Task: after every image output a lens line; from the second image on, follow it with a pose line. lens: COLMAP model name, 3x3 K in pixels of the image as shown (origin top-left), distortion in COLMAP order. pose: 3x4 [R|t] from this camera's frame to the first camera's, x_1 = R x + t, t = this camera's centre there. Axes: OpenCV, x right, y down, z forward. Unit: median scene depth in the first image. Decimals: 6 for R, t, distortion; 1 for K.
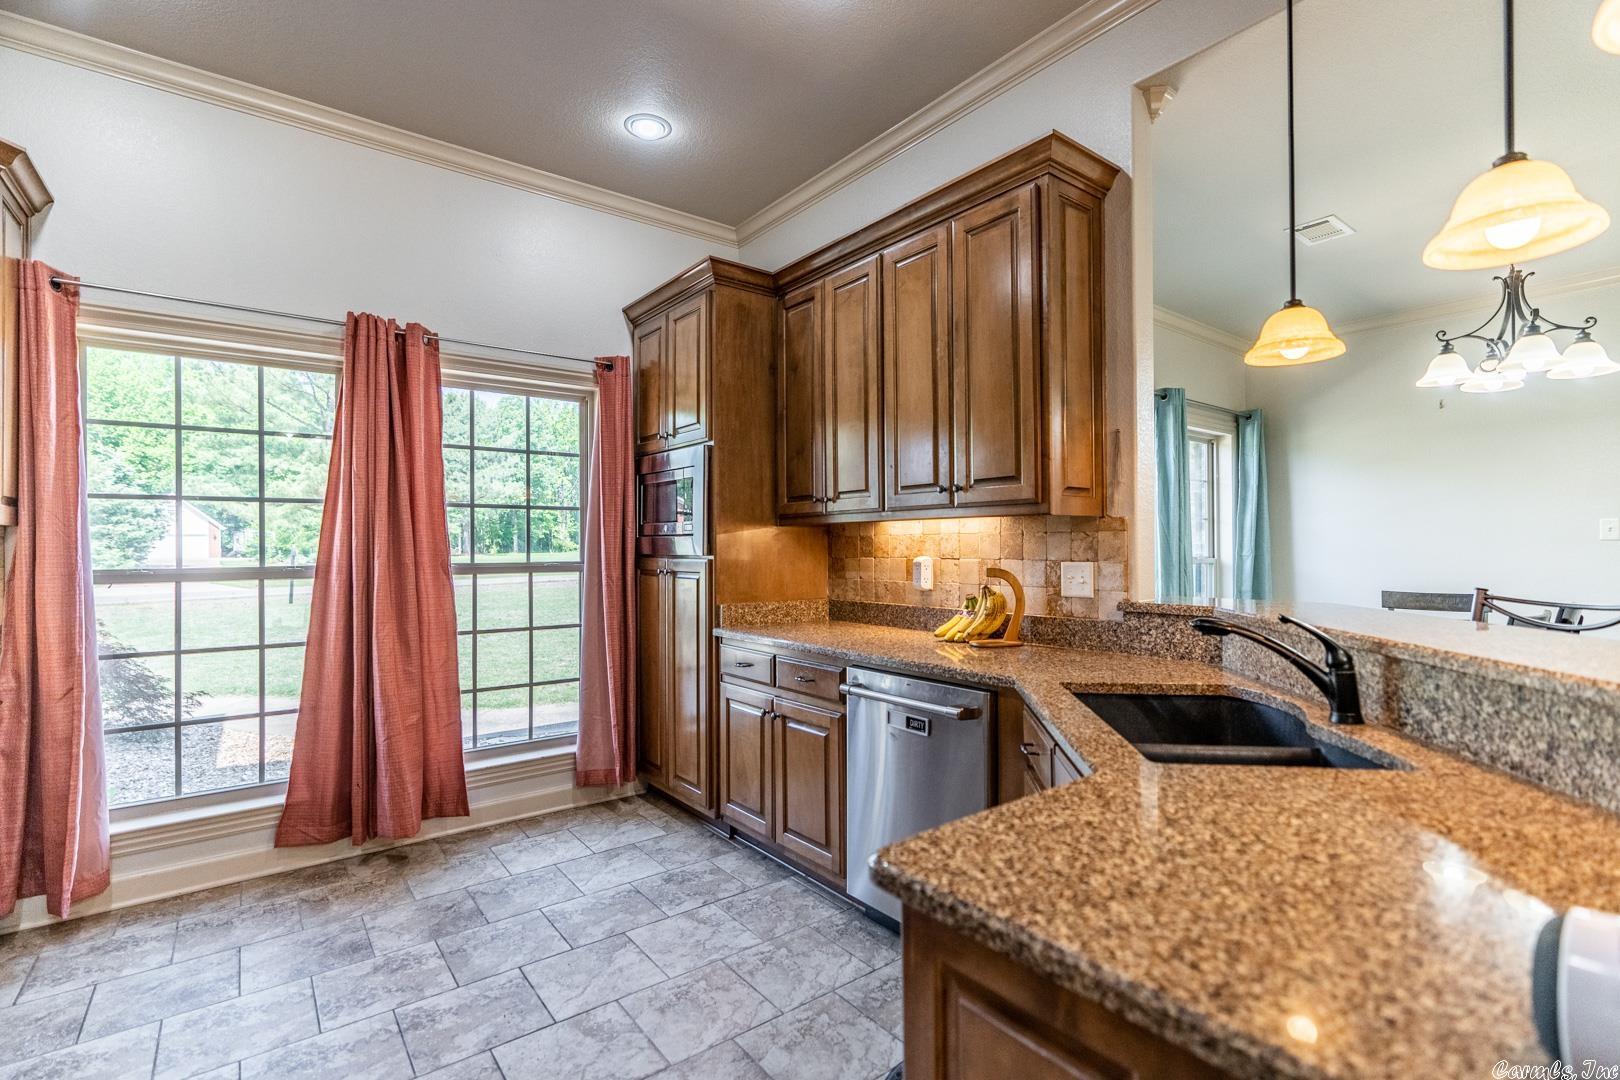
lens RADIAL K [[740.9, 0, 805.9], [0, 740.9, 543.8], [0, 0, 1]] dist [-0.010713, 0.004161]
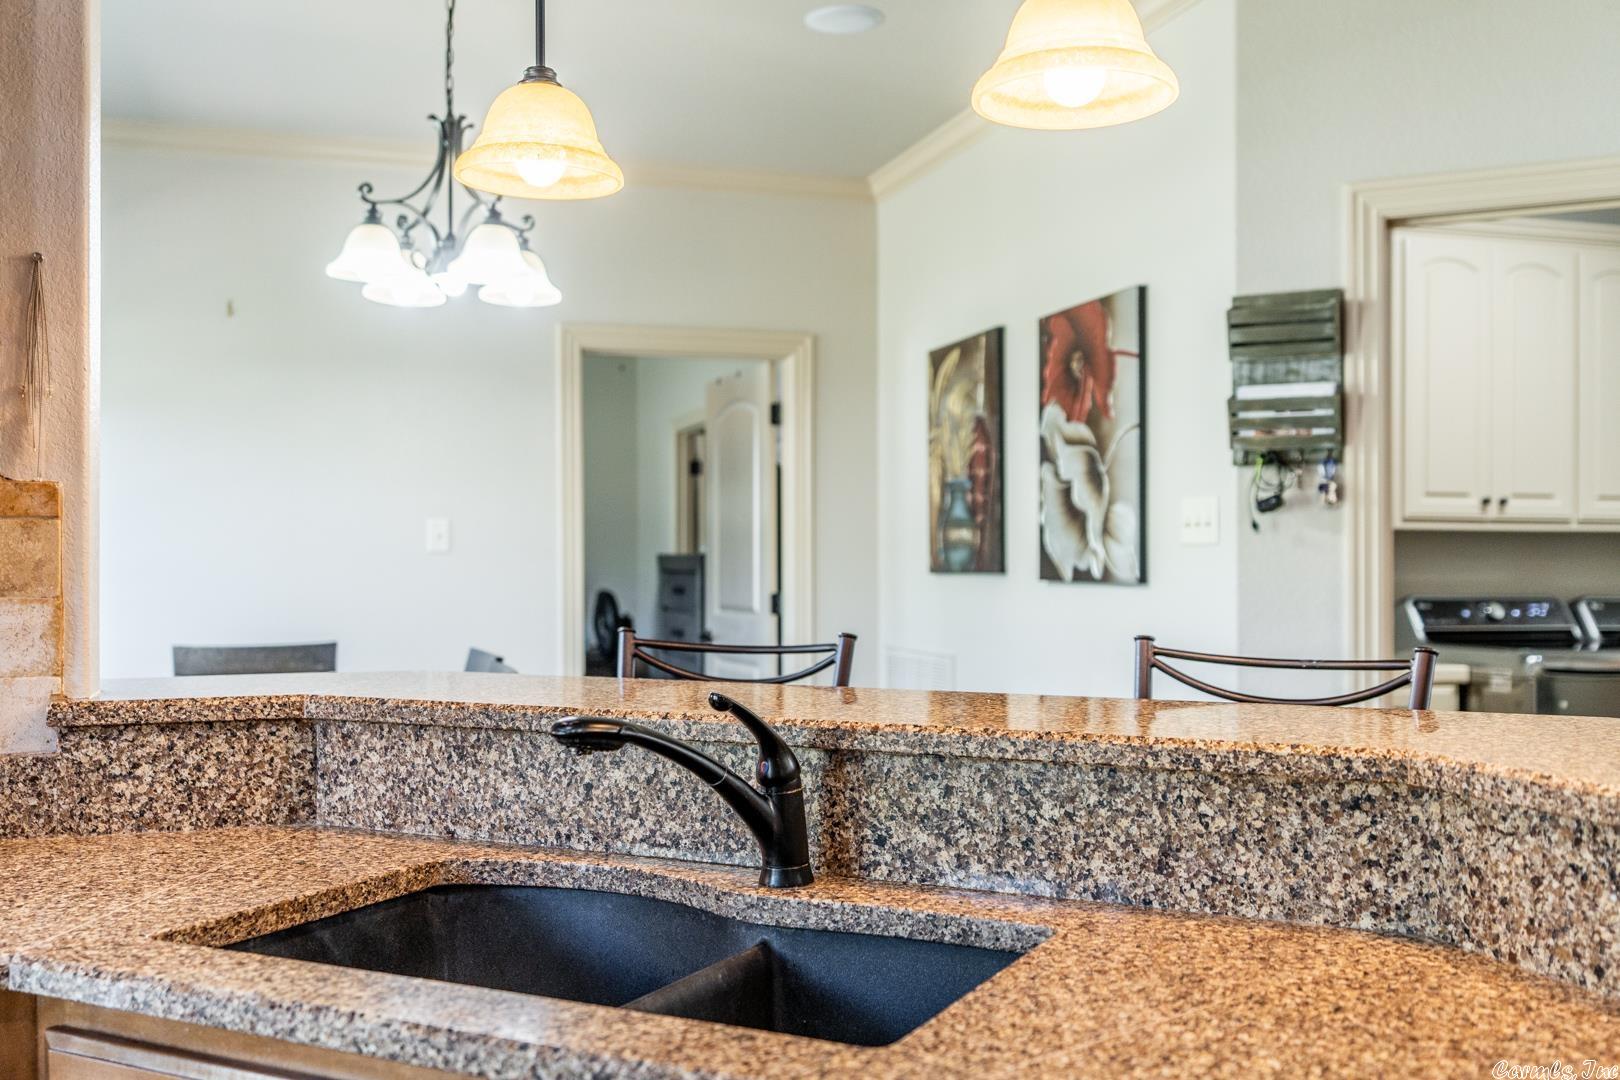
lens RADIAL K [[1564.9, 0, 810.2], [0, 1564.9, 540.4], [0, 0, 1]] dist [0.019211, 0.000000]
pose [[0.346560, 0.014369, 0.937918, -0.163815], [-0.004738, 0.999897, -0.013568, 0.002461], [-0.938016, 0.000259, 0.346592, 0.273703]]
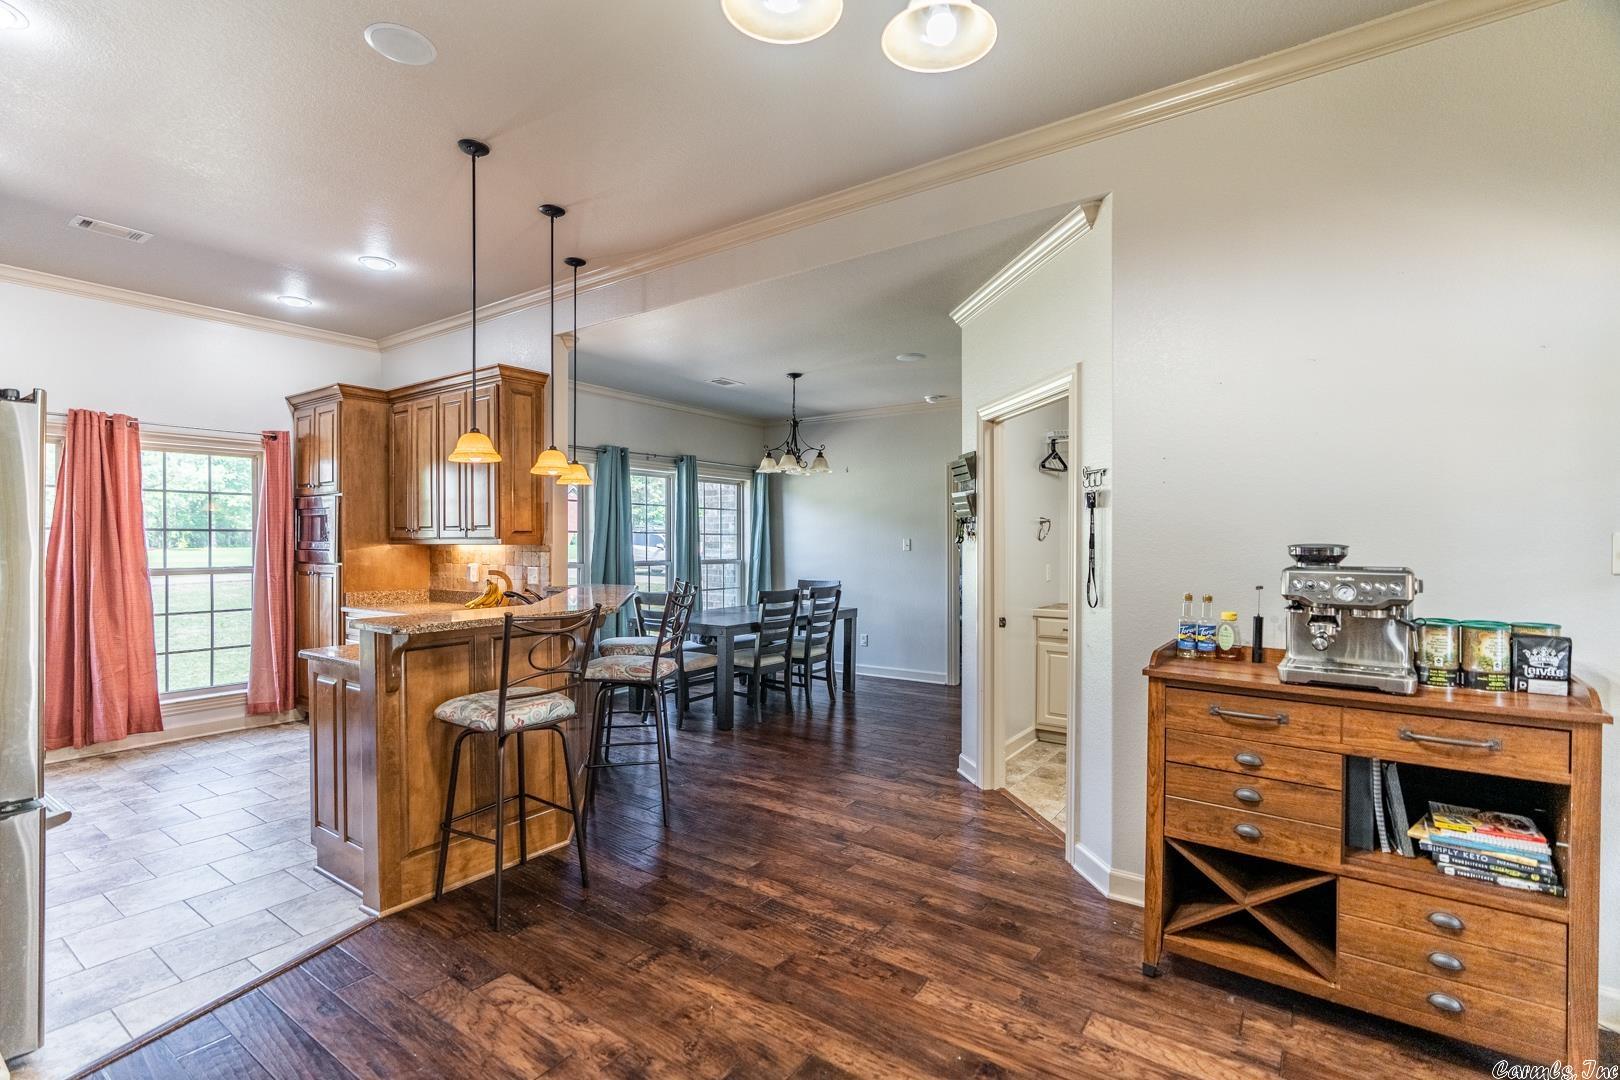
lens RADIAL K [[740.9, 0, 803.5], [0, 740.9, 542.9], [0, 0, 1]] dist [-0.010713, 0.004161]
pose [[0.955787, 0.002307, 0.294052, 0.408191], [-0.004326, 0.999971, 0.006214, -0.047567], [-0.294029, -0.007211, 0.955769, -0.951763]]
